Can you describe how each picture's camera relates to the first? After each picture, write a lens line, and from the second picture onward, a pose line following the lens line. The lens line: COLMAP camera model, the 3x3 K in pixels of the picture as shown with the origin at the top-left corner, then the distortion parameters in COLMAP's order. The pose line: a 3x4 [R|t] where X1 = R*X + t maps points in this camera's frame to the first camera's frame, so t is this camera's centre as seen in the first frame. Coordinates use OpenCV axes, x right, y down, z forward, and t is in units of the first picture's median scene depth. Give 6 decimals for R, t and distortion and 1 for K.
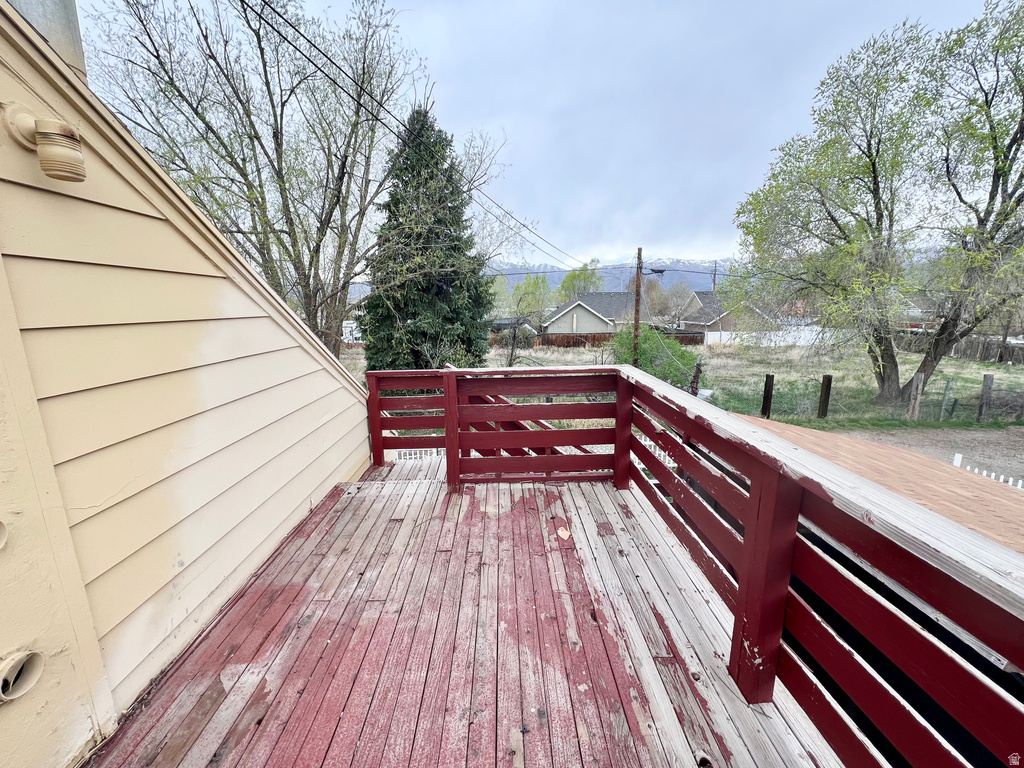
lens RADIAL K [[409.0, 0, 509.7], [0, 409.0, 384.8], [0, 0, 1]] dist [0.000417, 0.000034]
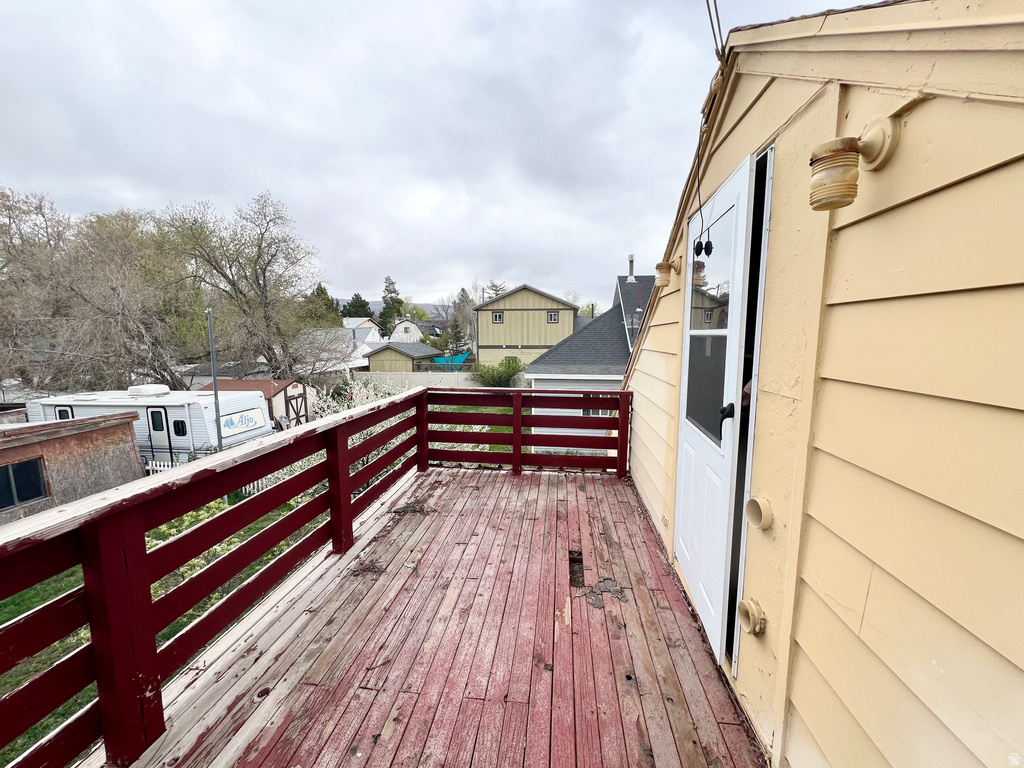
lens RADIAL K [[409.0, 0, 512.9], [0, 409.0, 386.3], [0, 0, 1]] dist [0.000417, 0.000034]
pose [[-0.990253, -0.001568, 0.139273, -0.481596], [0.041786, 0.950529, 0.307812, -0.379209], [-0.132865, 0.310632, -0.941199, 1.708890]]
